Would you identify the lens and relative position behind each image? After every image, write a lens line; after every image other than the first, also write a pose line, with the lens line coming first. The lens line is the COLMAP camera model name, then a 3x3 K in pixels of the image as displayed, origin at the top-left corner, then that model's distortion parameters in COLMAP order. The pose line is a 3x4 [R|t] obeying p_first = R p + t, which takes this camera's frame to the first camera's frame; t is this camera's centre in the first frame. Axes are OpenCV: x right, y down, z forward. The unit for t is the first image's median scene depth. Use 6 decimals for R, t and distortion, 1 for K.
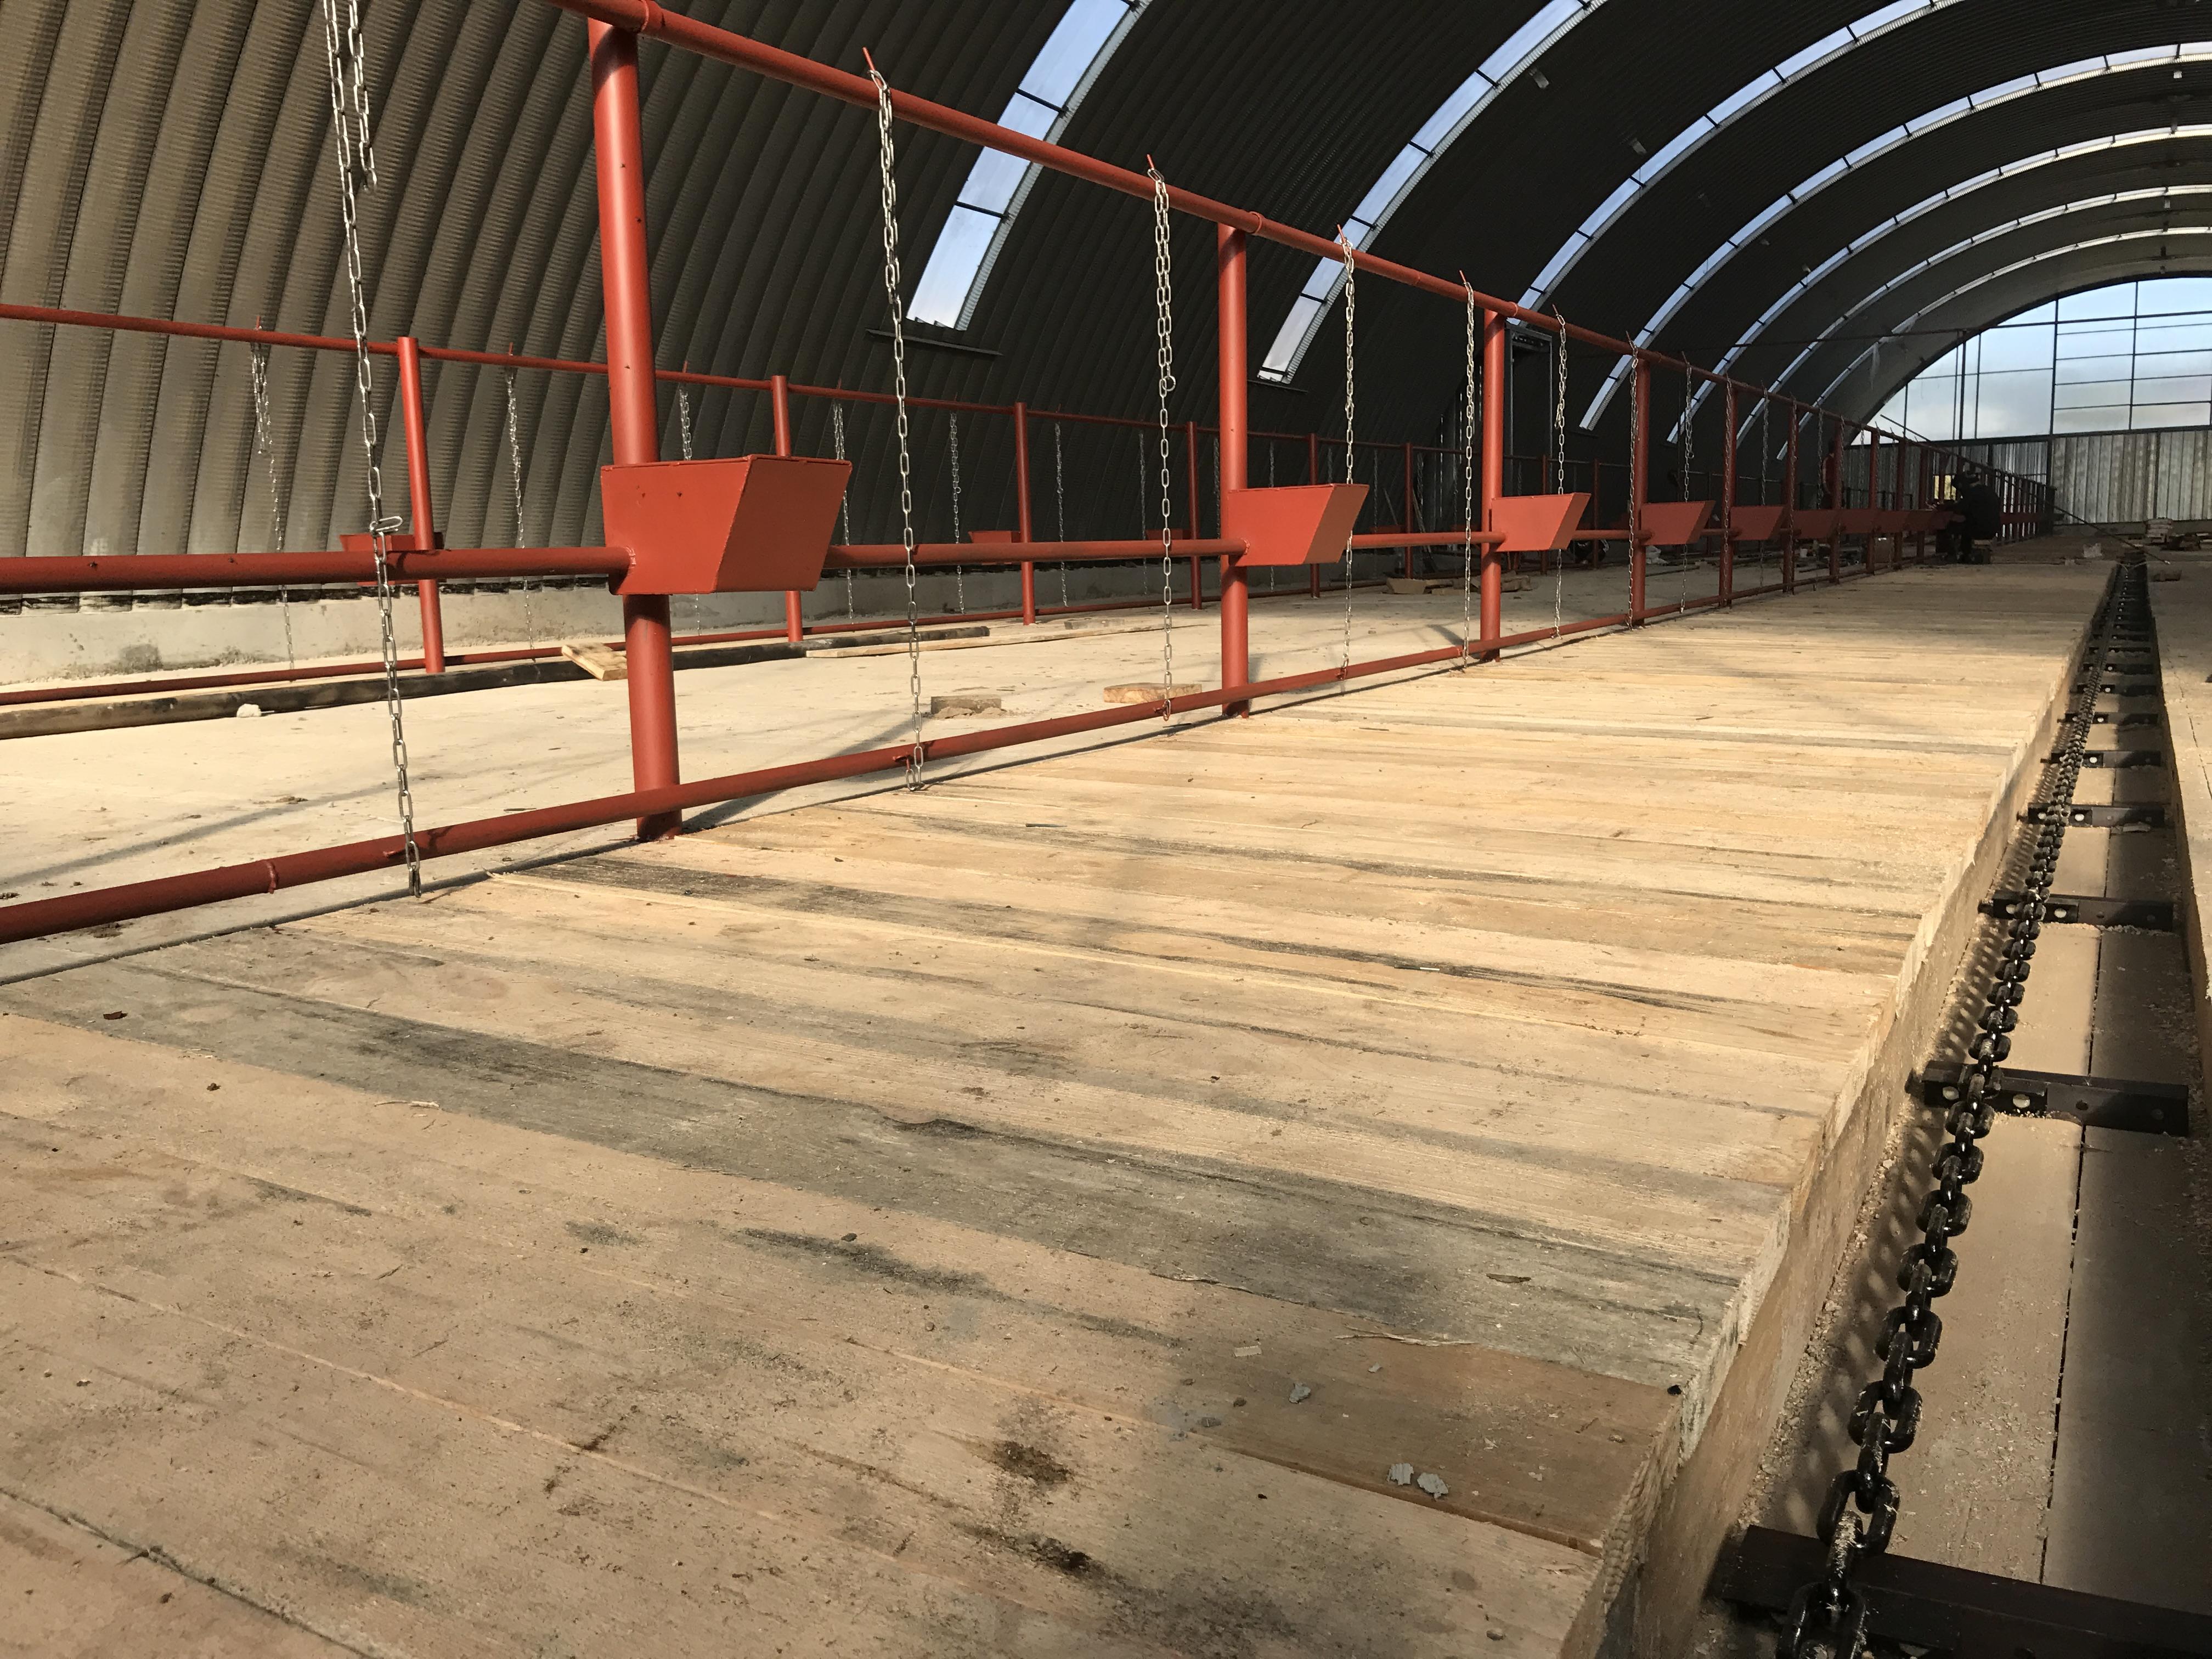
lens RADIAL K [[1814.5, 0, 1115.2], [0, 1814.5, 836.7], [0, 0, 1]] dist [0.019347, -0.013620]
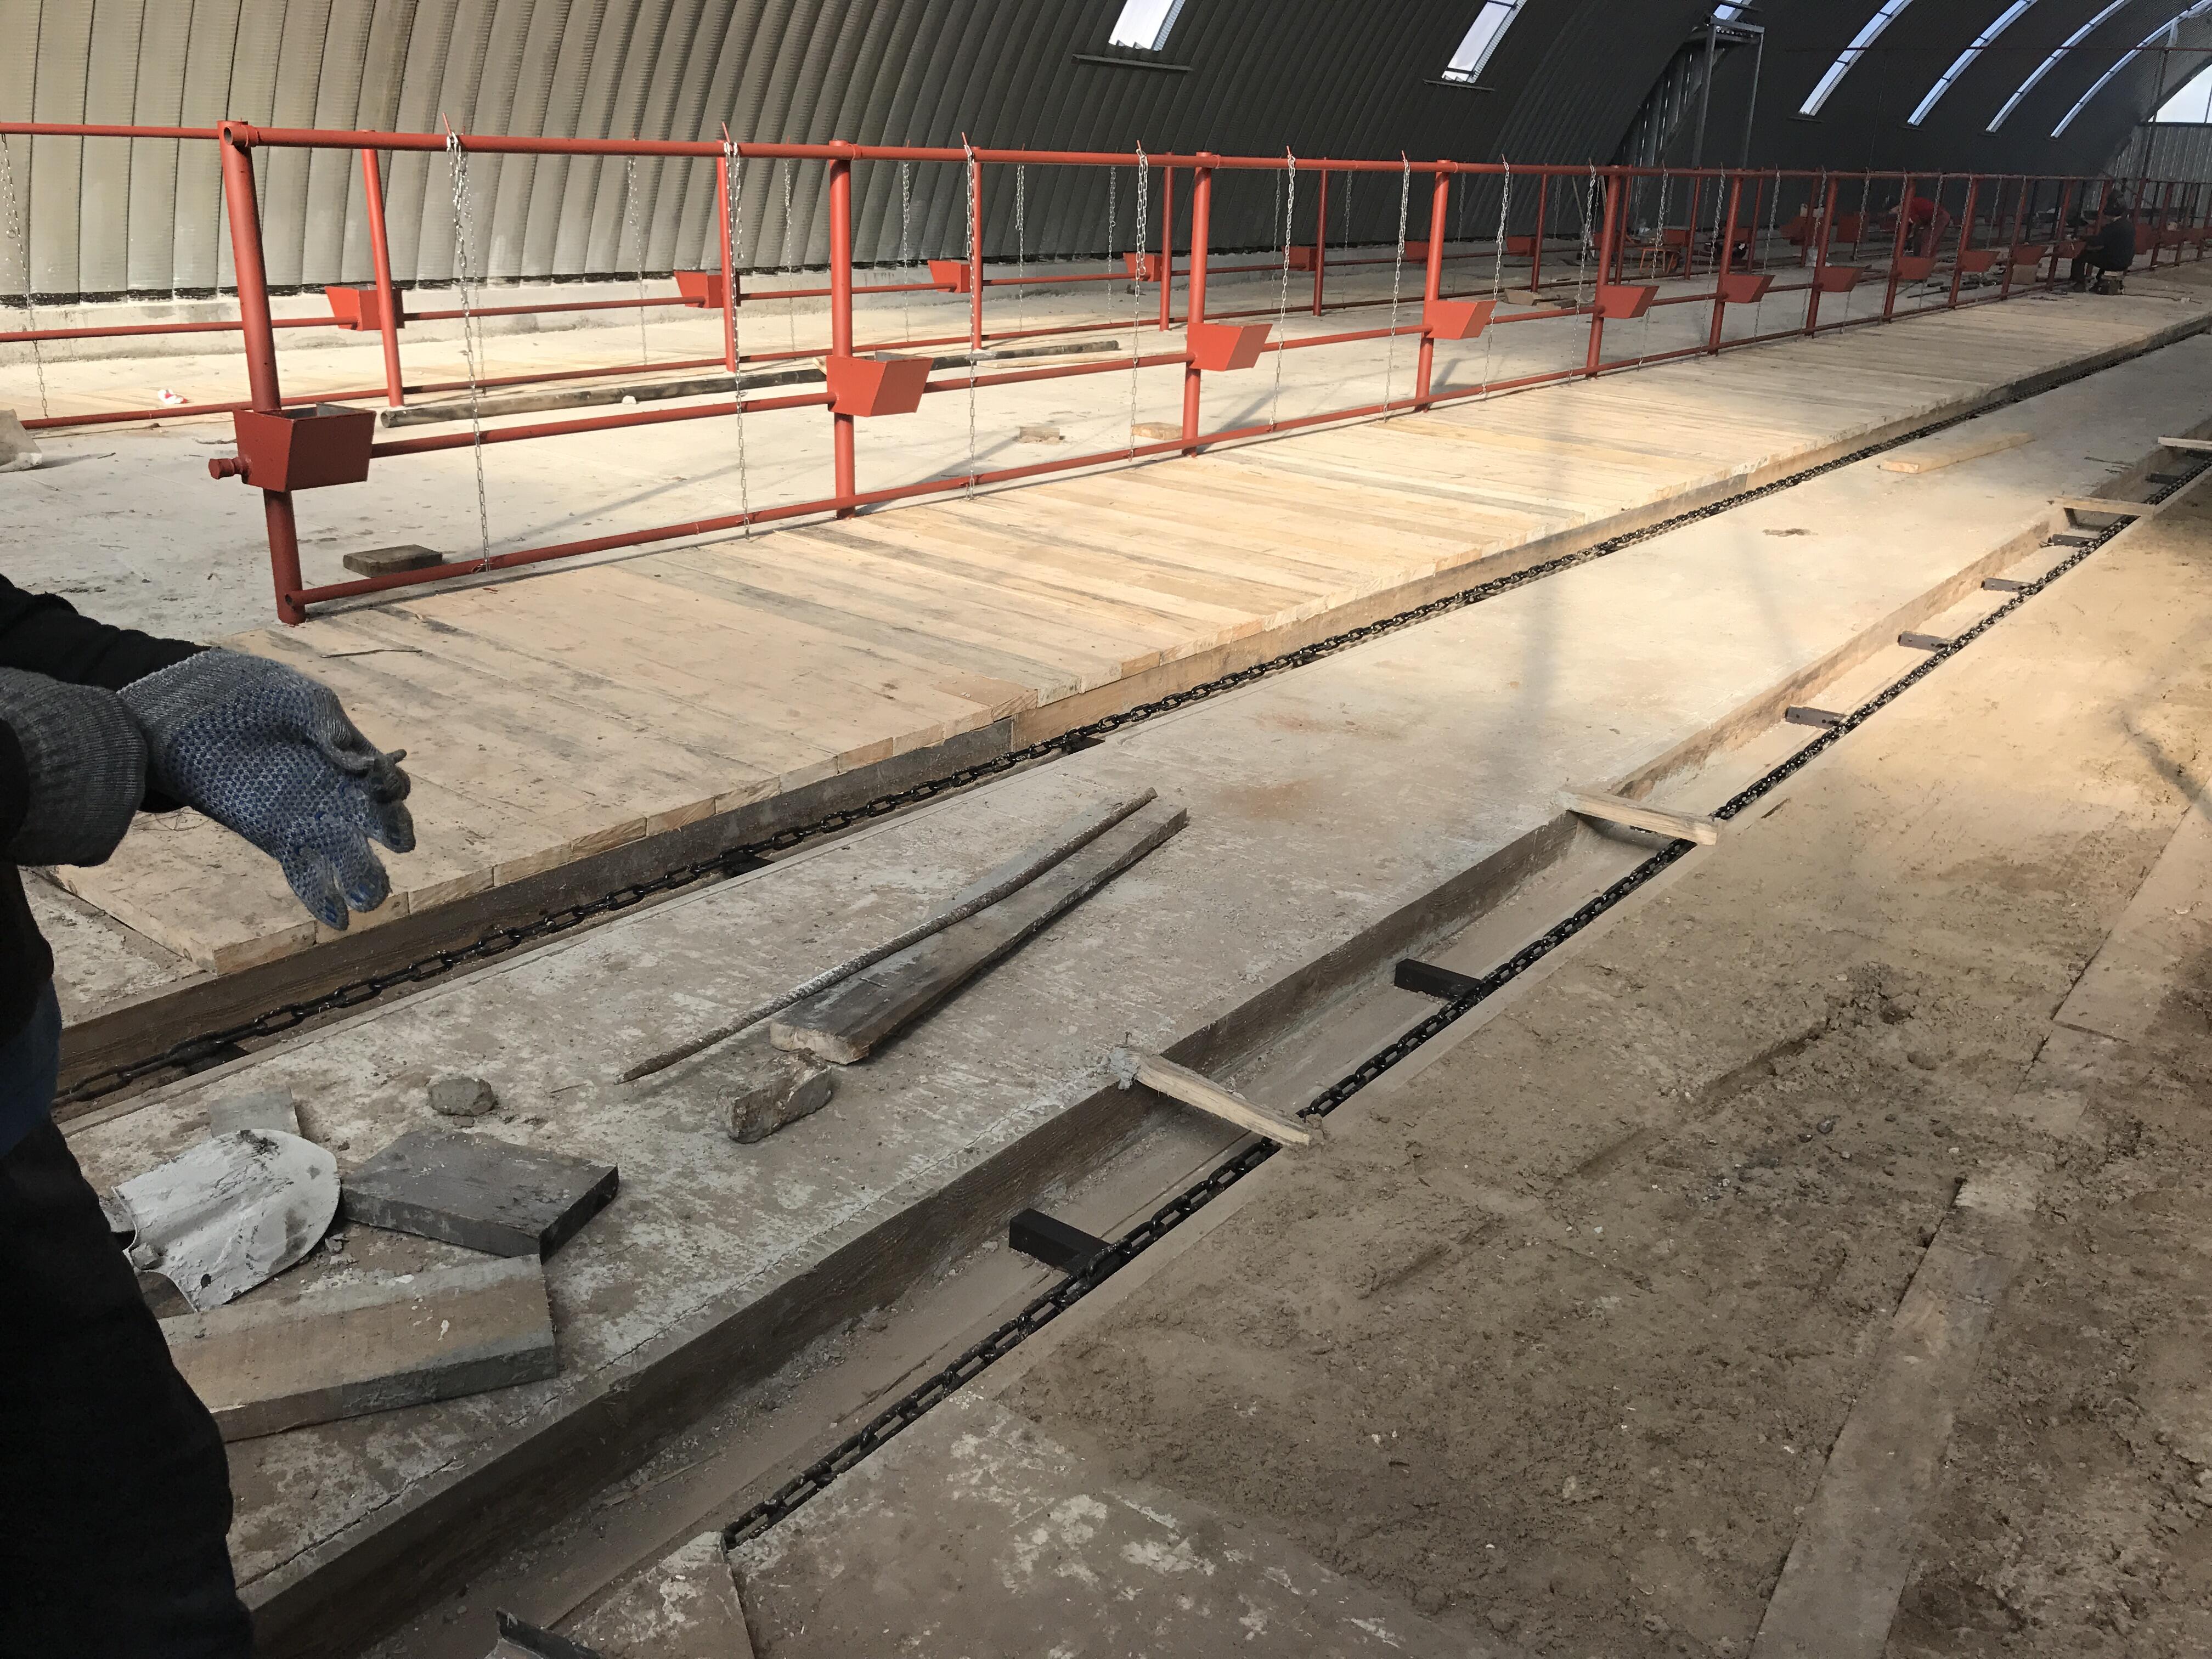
lens RADIAL K [[1814.5, 0, 1095.8], [0, 1814.5, 829.7], [0, 0, 1]] dist [0.019347, -0.013620]
pose [[0.986848, 0.101207, -0.126050, 0.442831], [-0.074643, 0.976945, 0.200016, -0.110842], [0.143387, -0.187976, 0.971651, -1.425664]]
